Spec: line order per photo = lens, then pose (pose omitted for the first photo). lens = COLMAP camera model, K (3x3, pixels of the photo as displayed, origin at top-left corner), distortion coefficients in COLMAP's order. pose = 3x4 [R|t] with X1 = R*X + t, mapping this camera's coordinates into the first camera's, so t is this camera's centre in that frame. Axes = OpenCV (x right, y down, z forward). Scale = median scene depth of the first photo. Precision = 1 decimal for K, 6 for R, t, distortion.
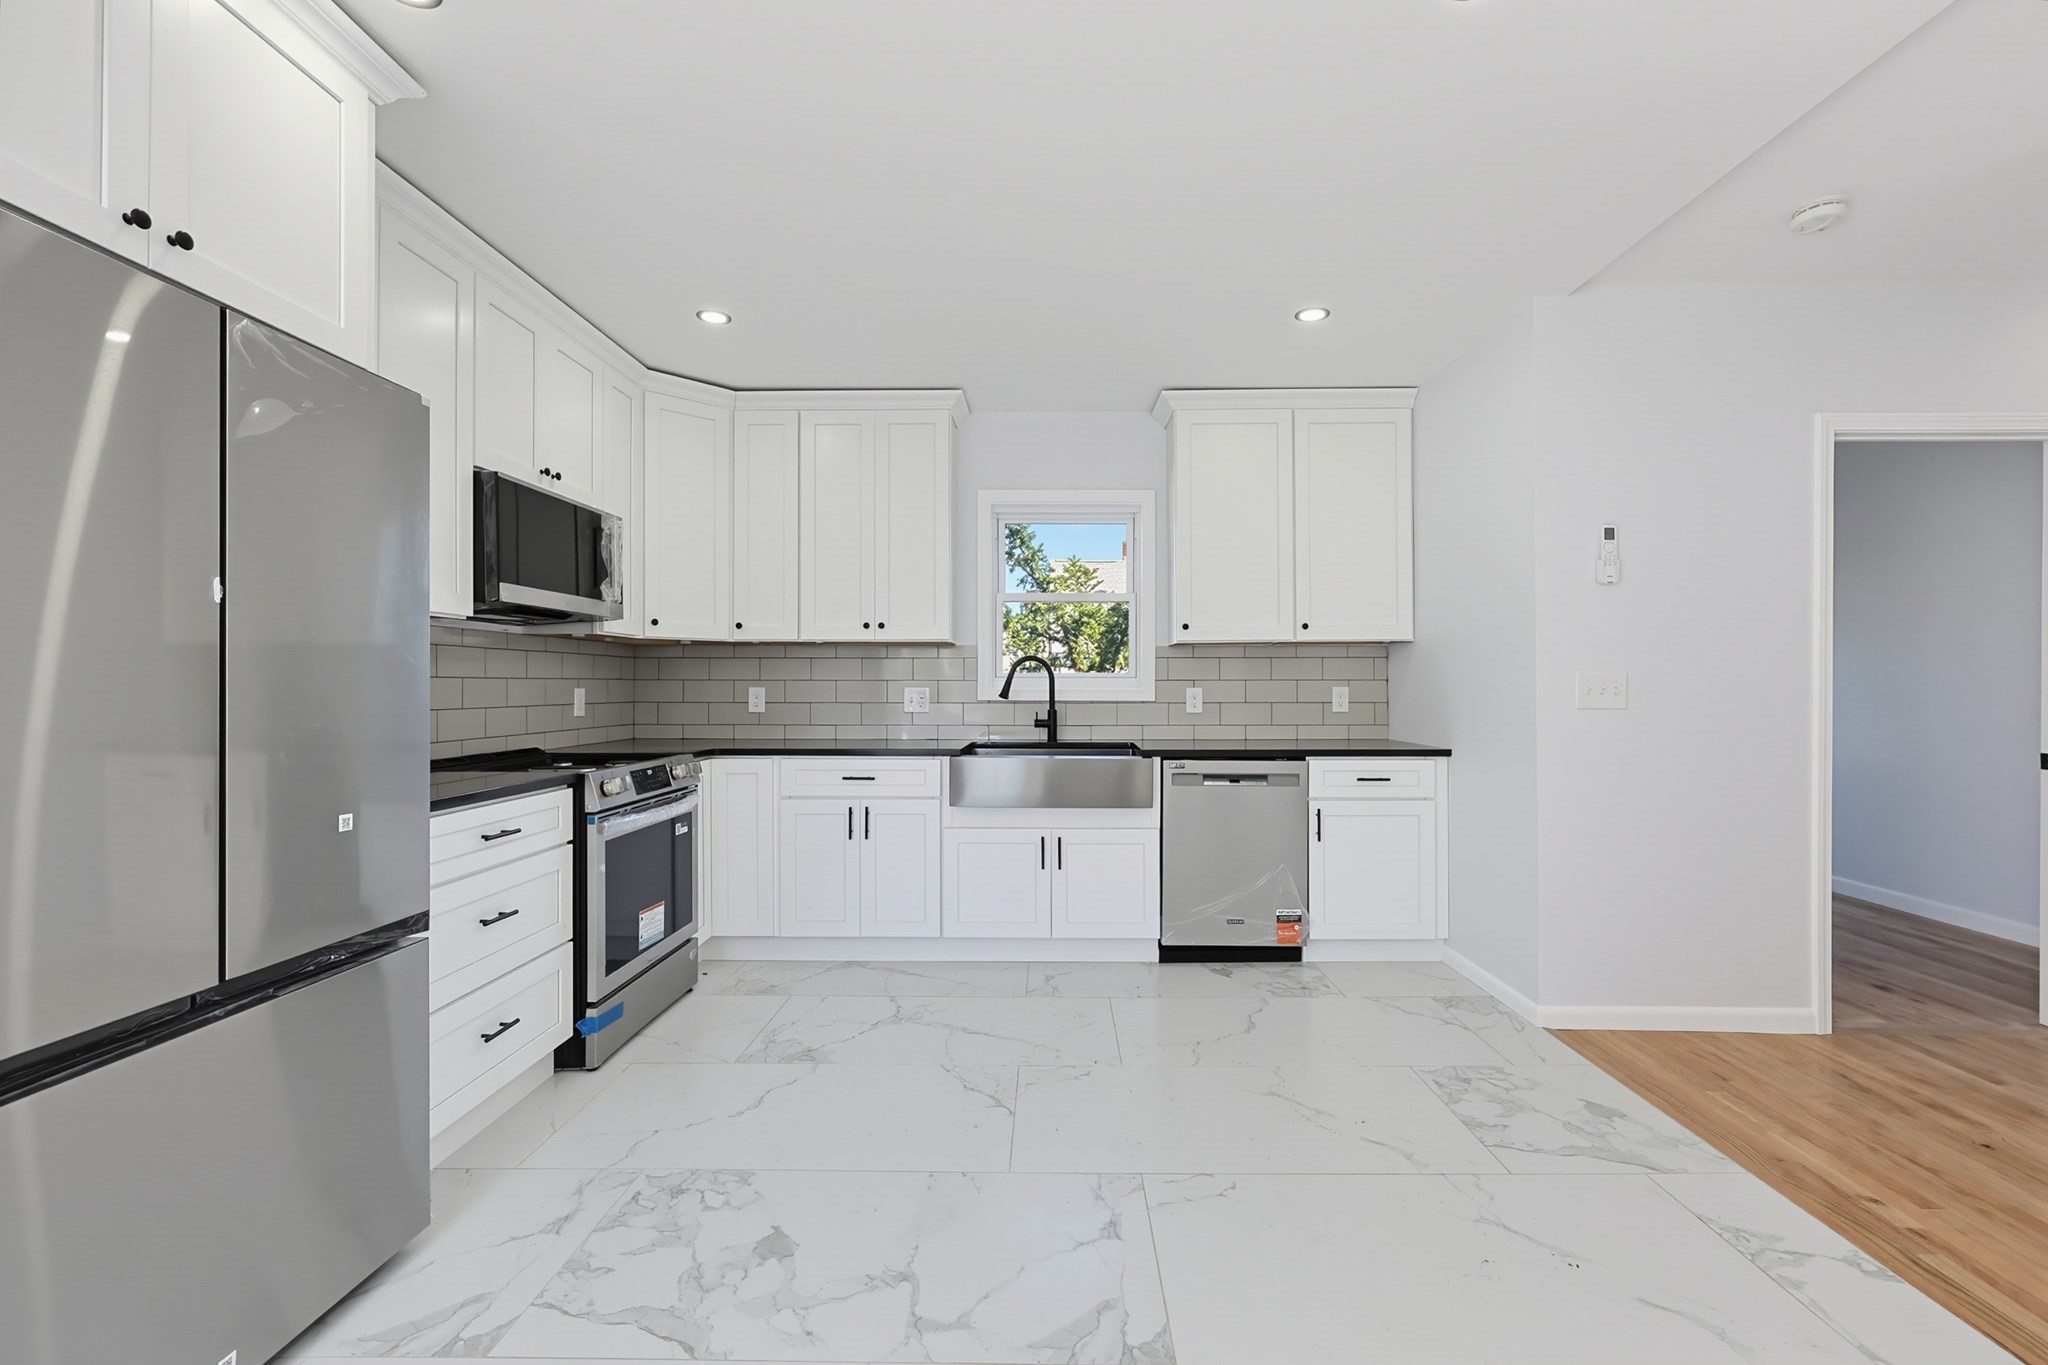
lens RADIAL K [[878.7, 0, 1034.0], [0, 878.7, 683.4], [0, 0, 1]] dist [-0.000469, -0.000136]
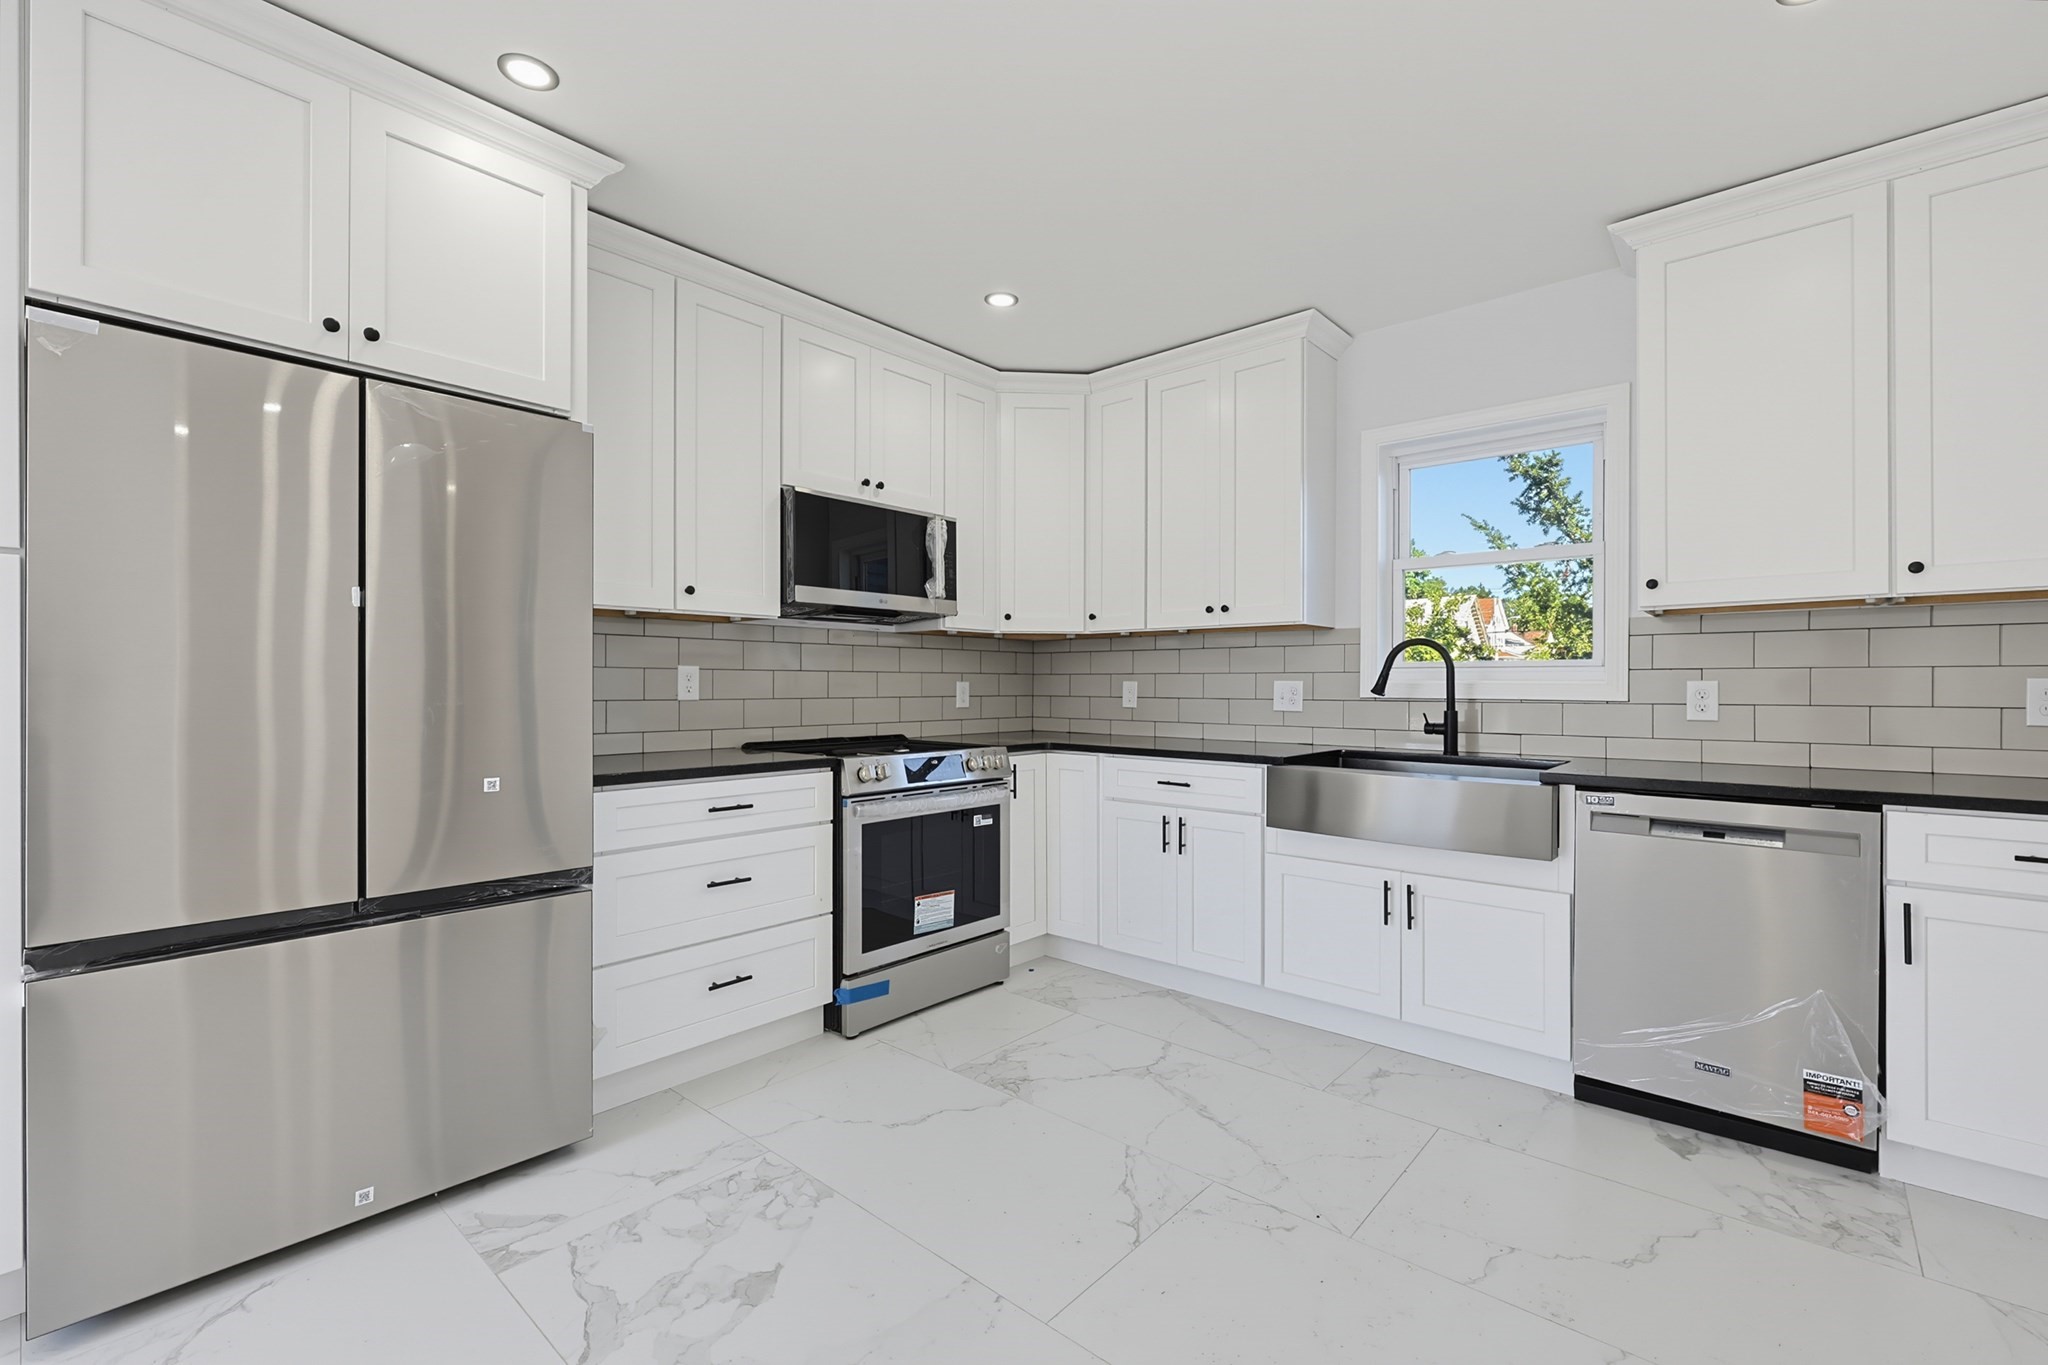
lens RADIAL K [[870.6, 0, 1039.2], [0, 870.6, 685.3], [0, 0, 1]] dist [-0.000693, -0.000080]
pose [[0.768826, 0.001353, -0.639457, 0.255616], [0.000061, 0.999998, 0.002189, 0.008150], [0.639459, -0.001722, 0.768824, 0.250791]]
